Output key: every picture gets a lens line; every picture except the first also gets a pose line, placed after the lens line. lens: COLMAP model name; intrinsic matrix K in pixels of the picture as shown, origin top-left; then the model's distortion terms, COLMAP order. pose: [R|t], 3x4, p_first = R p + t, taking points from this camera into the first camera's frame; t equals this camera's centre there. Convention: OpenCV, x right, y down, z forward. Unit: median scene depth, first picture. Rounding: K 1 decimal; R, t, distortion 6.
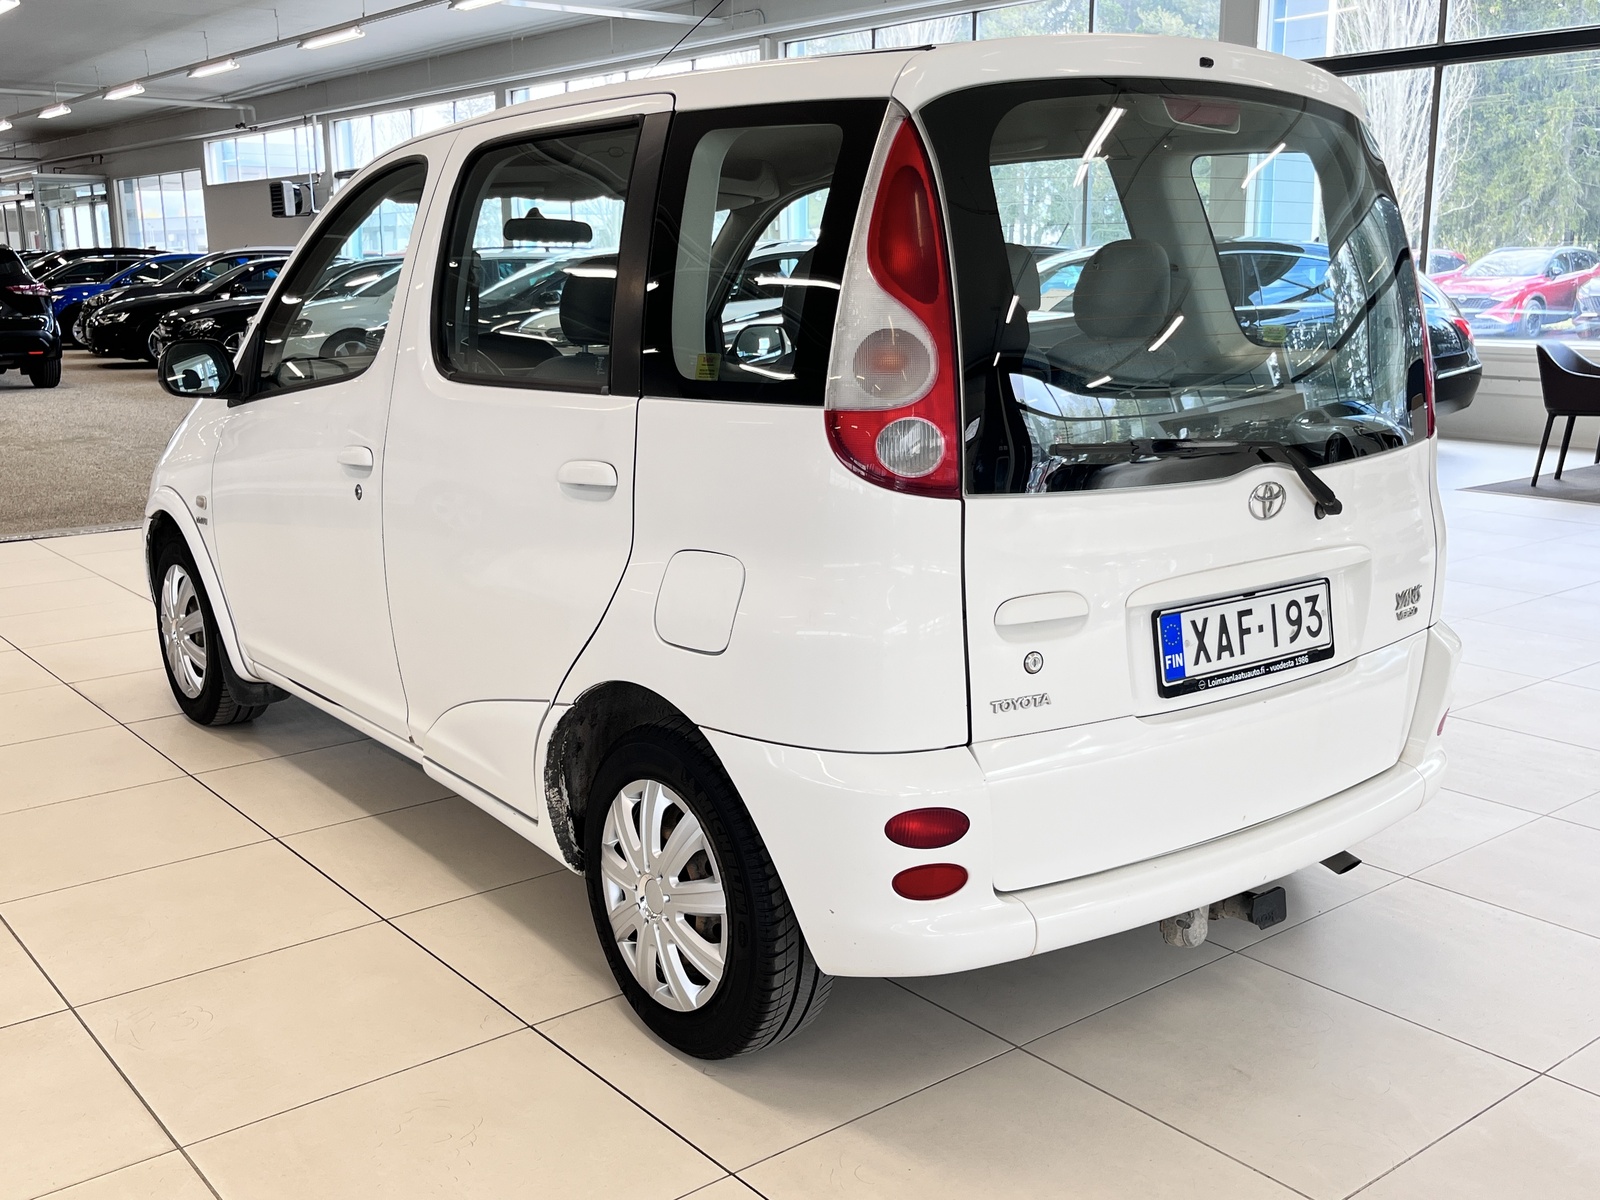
lens RADIAL K [[1600.2, 0, 805.3], [0, 1600.2, 604.0], [0, 0, 1]] dist [-0.017787, 0.000000]
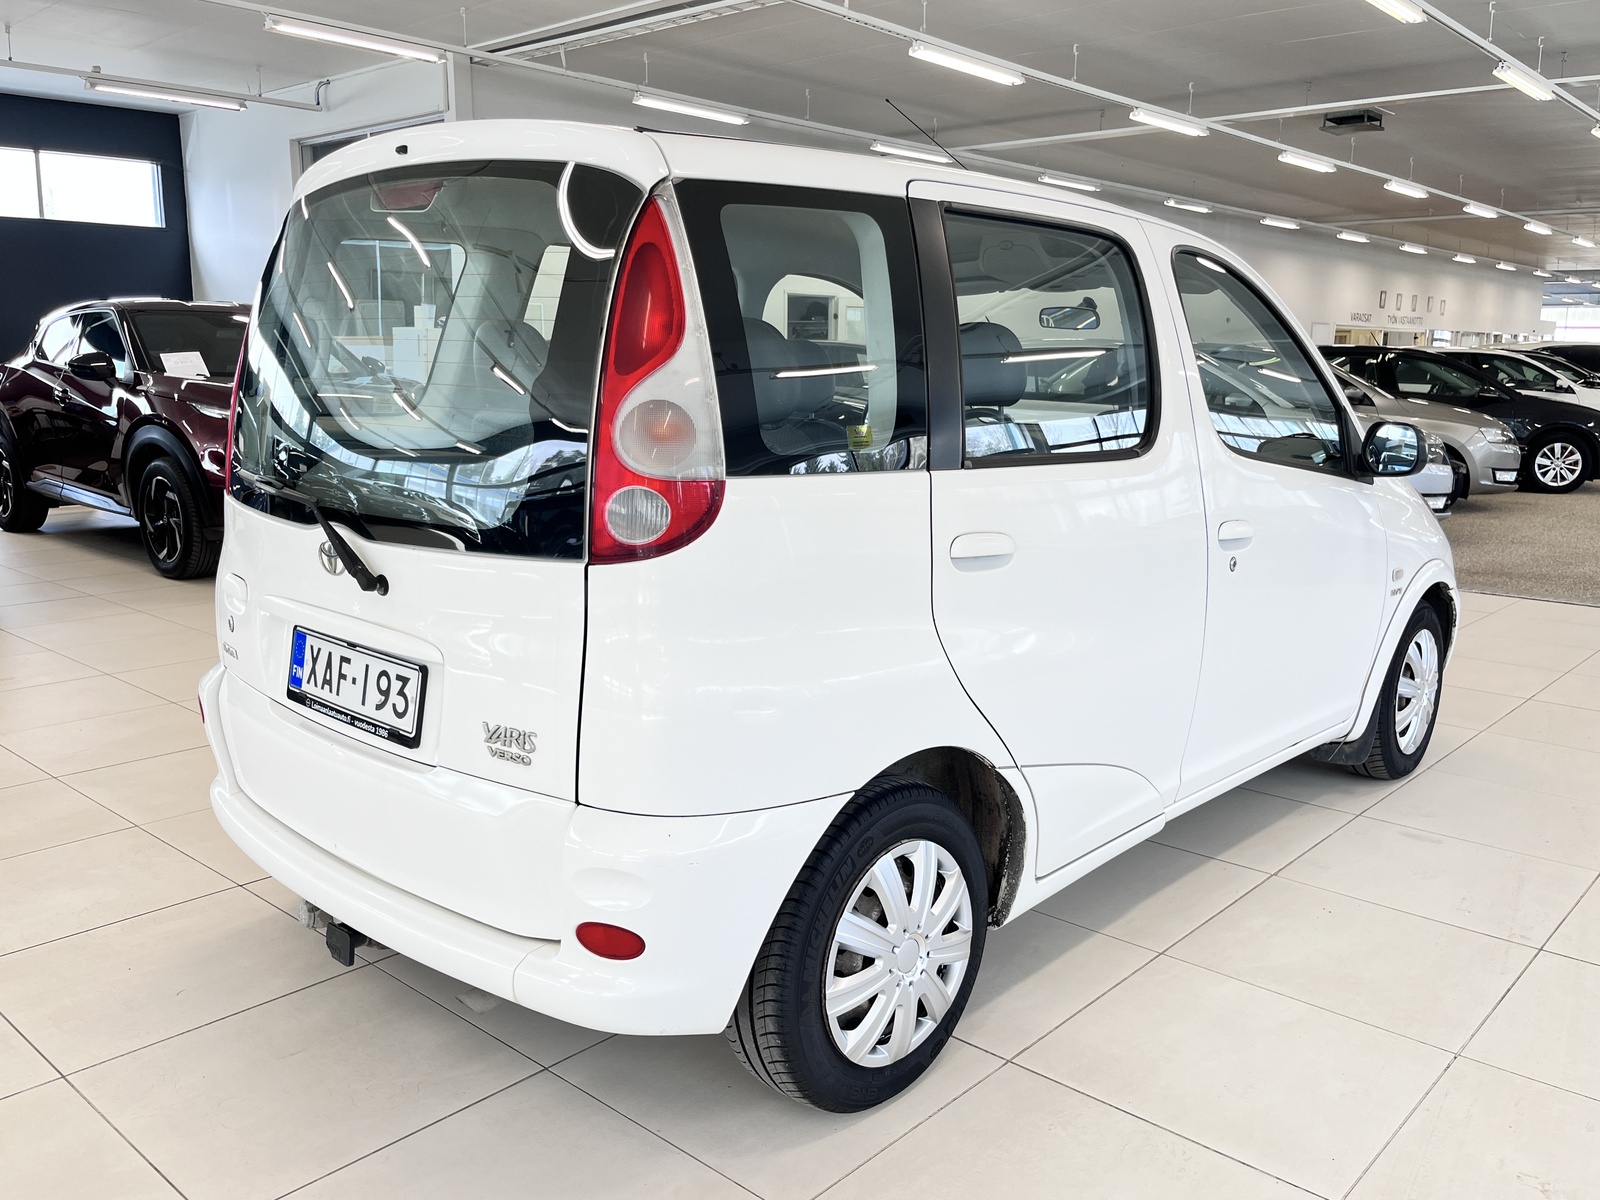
lens RADIAL K [[1315.3, 0, 812.8], [0, 1315.3, 598.4], [0, 0, 1]] dist [0.015110, -0.026627]
pose [[0.171706, 0.191038, -0.966448, 1.138243], [-0.220550, 0.963572, 0.151285, -0.229967], [0.960143, 0.187174, 0.207584, 1.070484]]
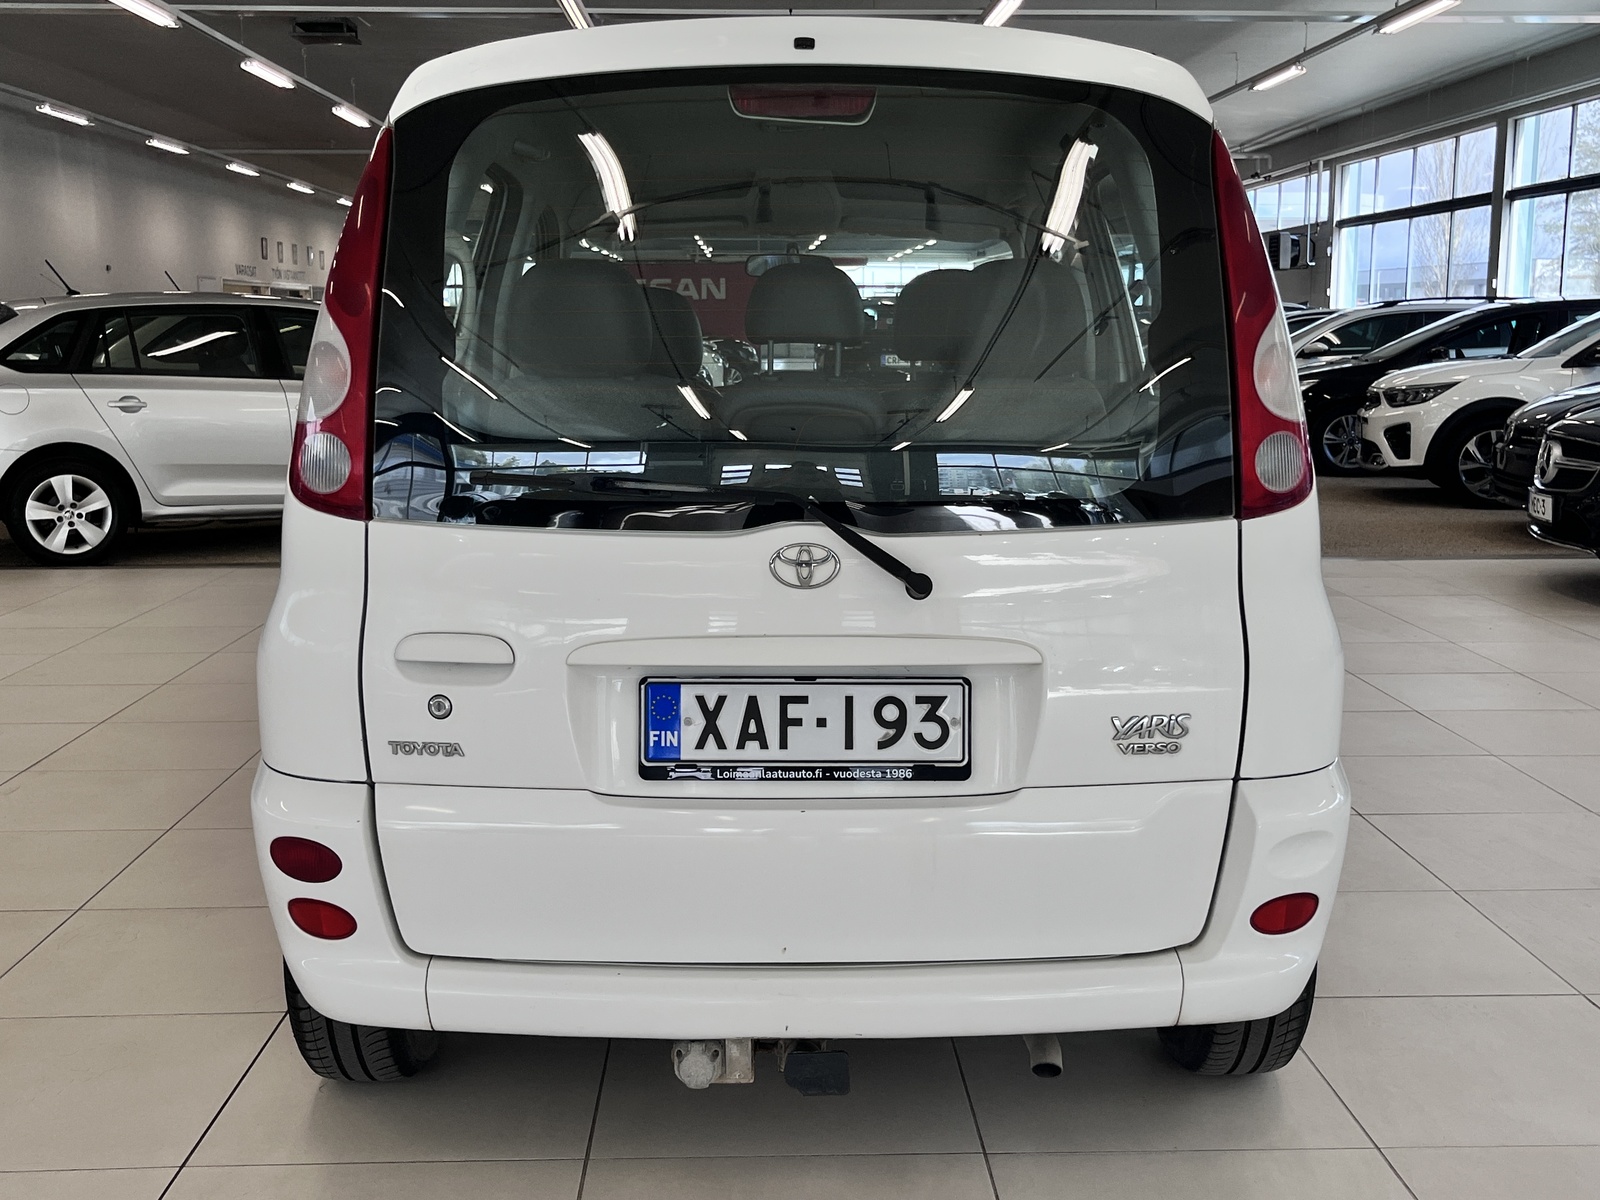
lens RADIAL K [[1700.0, 0, 809.0], [0, 1700.0, 593.4], [0, 0, 1]] dist [0.082679, 0.000000]
pose [[0.803927, 0.099462, -0.586353, 0.764688], [-0.130437, 0.991399, -0.010667, -0.039306], [0.580248, 0.085058, 0.809986, 0.274727]]
